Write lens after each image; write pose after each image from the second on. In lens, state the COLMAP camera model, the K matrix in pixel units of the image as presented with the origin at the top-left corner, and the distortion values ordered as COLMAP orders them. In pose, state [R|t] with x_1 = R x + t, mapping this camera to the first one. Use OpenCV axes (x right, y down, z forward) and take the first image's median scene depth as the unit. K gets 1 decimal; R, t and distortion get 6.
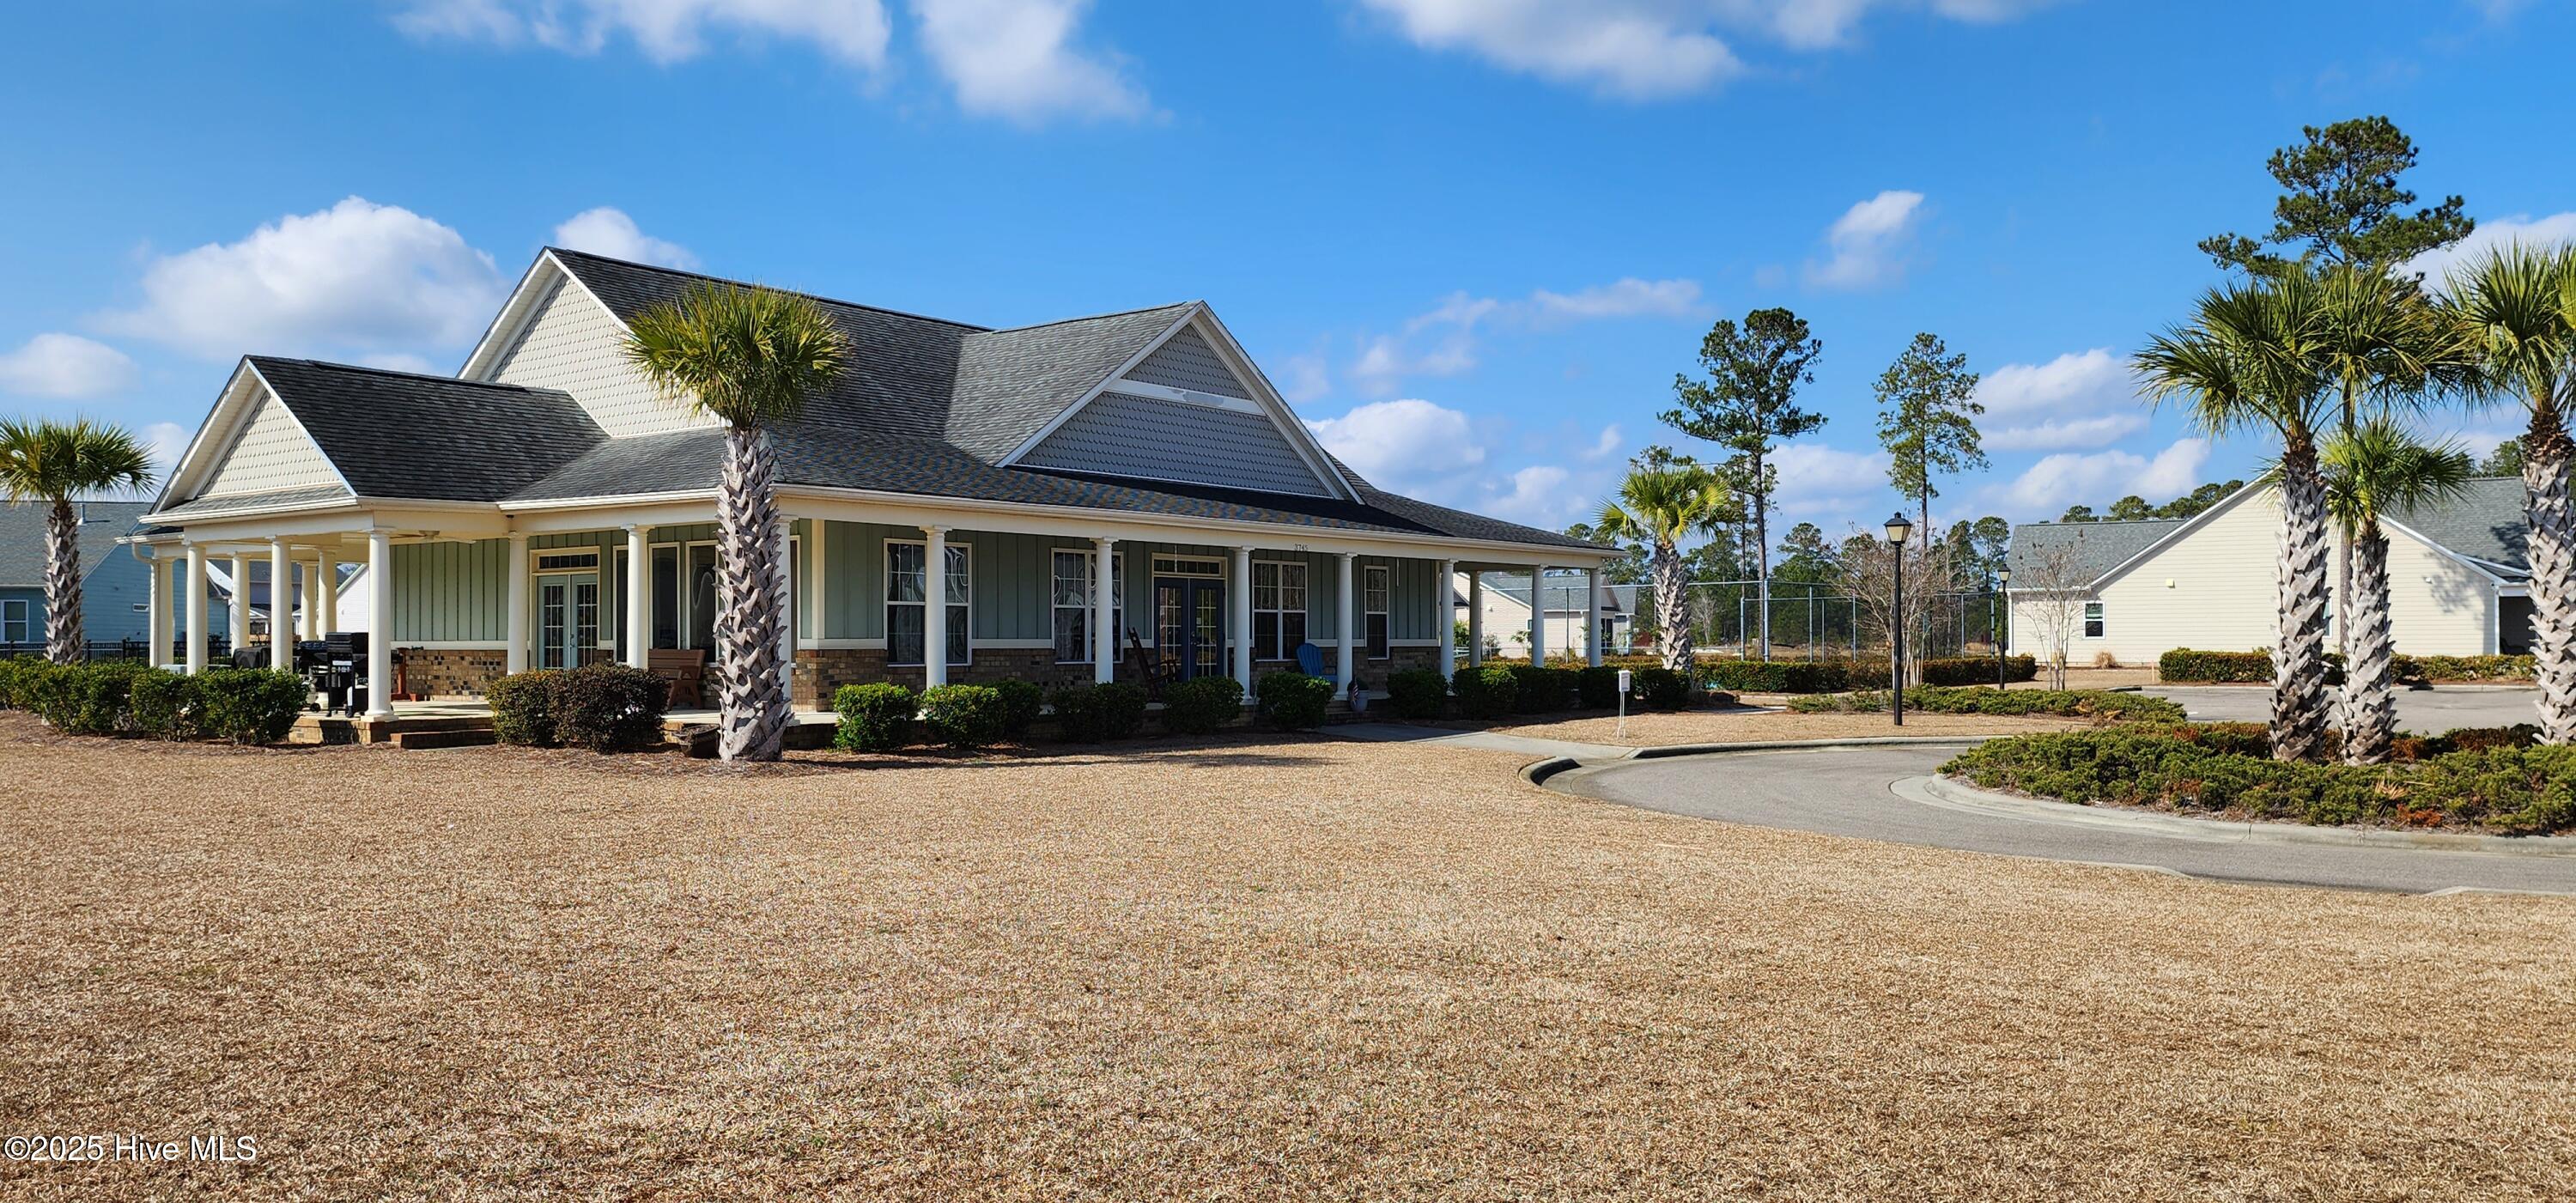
lens RADIAL K [[1749.9, 0, 1290.7], [0, 1749.9, 629.5], [0, 0, 1]] dist [0.046481, -0.042151]
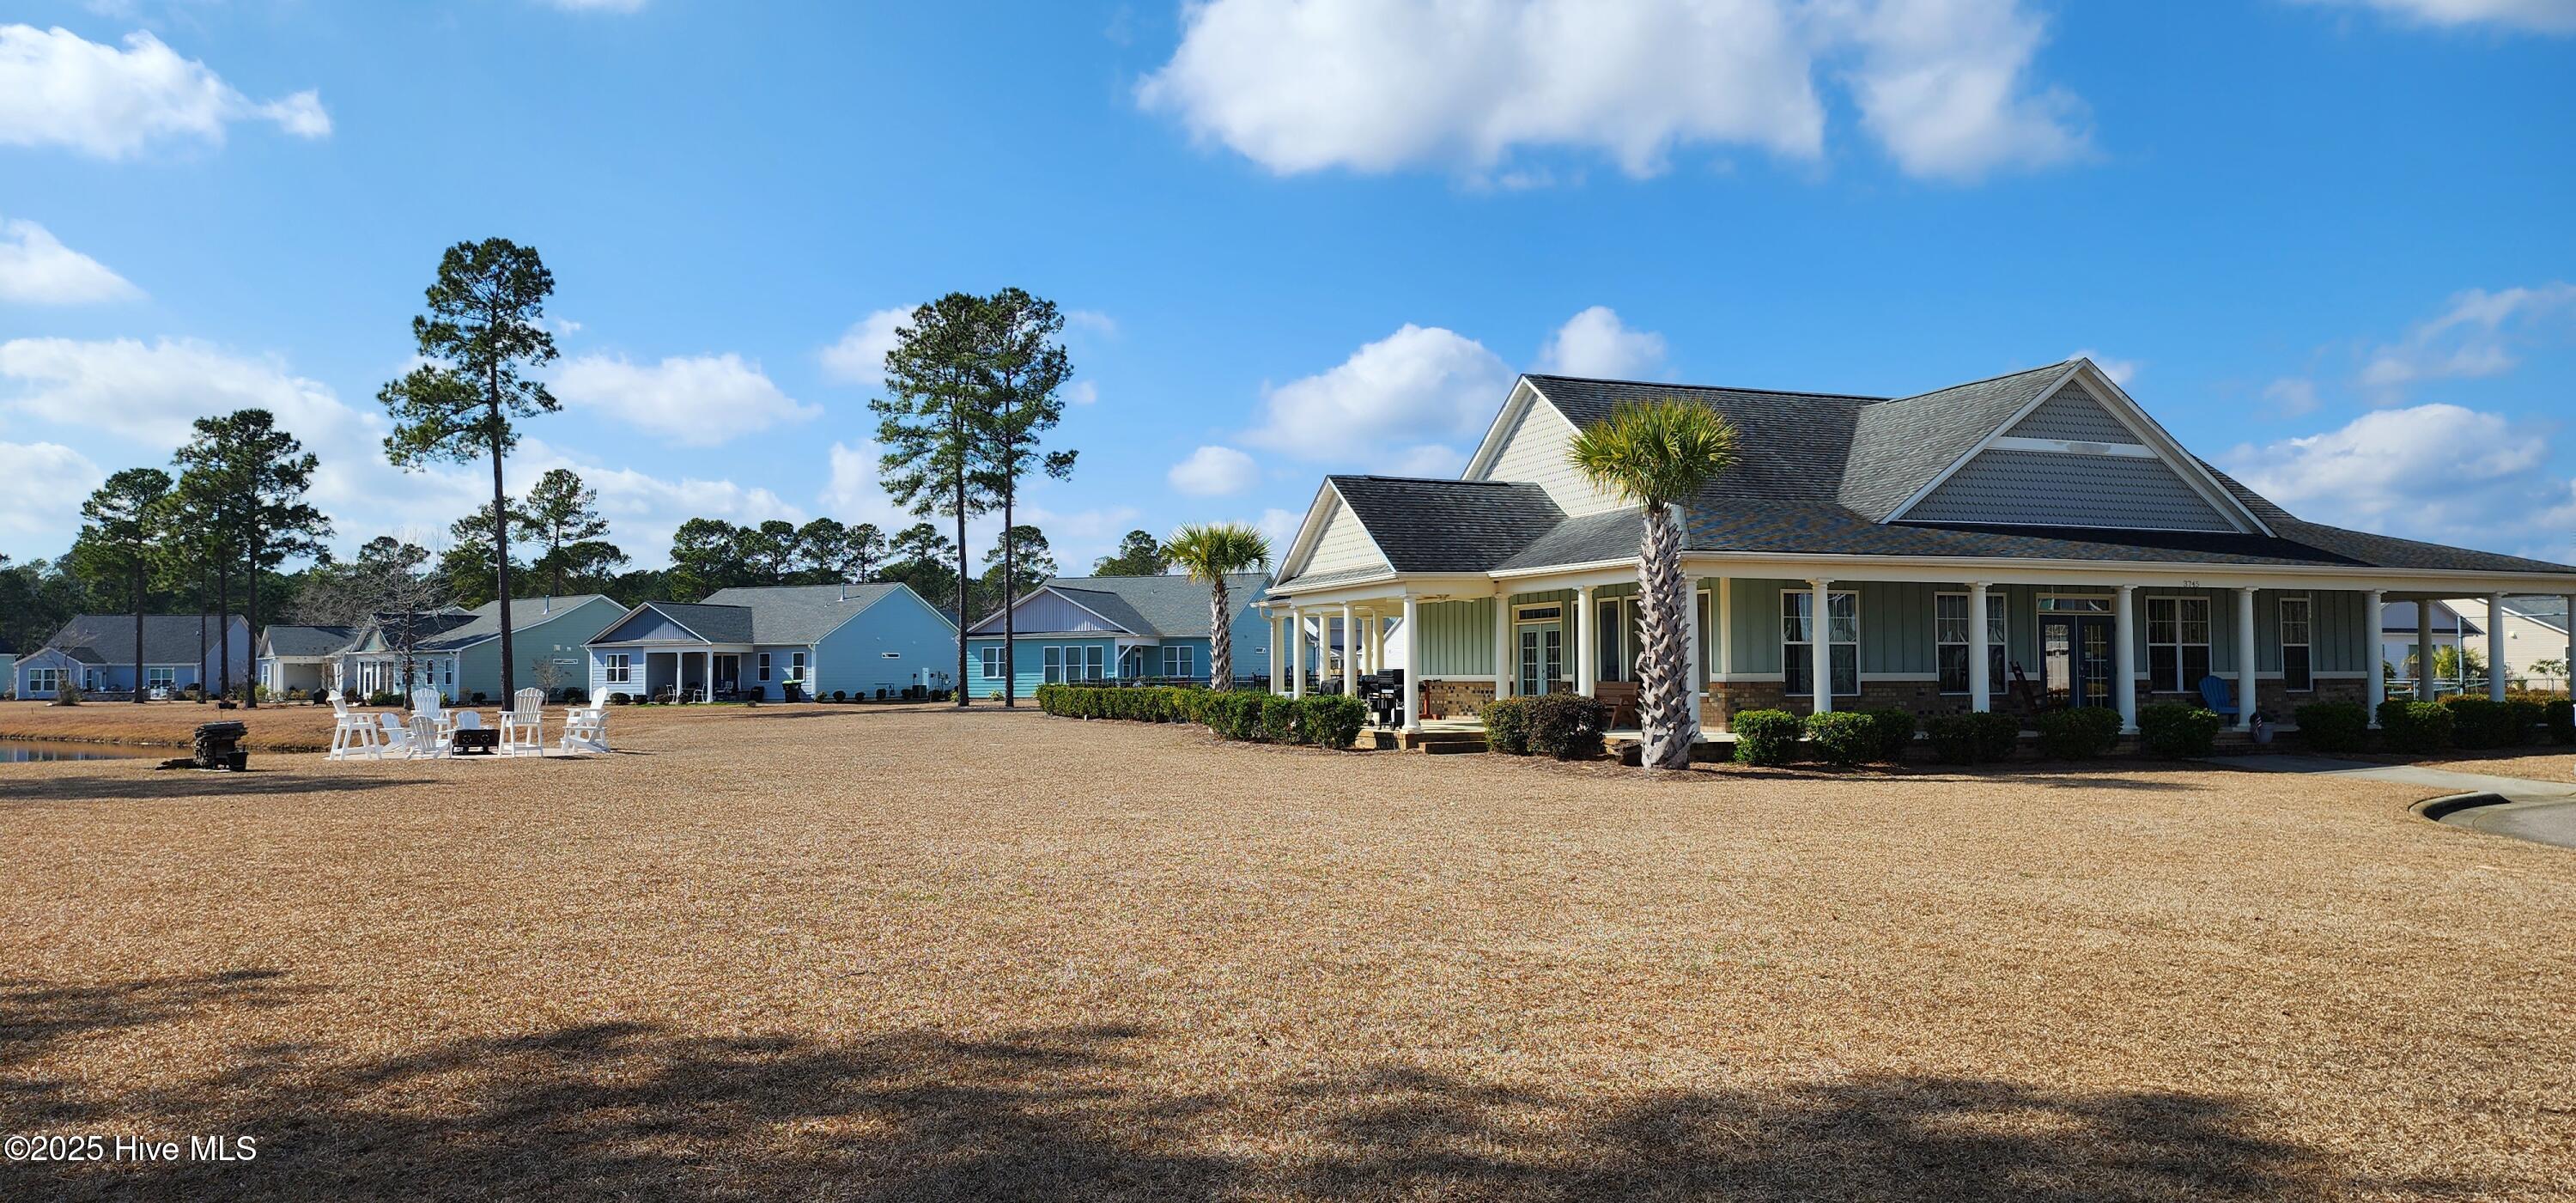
lens RADIAL K [[1749.9, 0, 1290.7], [0, 1749.9, 629.5], [0, 0, 1]] dist [0.046481, -0.042151]
pose [[0.852254, -0.015521, -0.522898, 0.113562], [0.006411, 0.999795, -0.019227, -0.003534], [0.523089, 0.013034, 0.852178, -0.204525]]
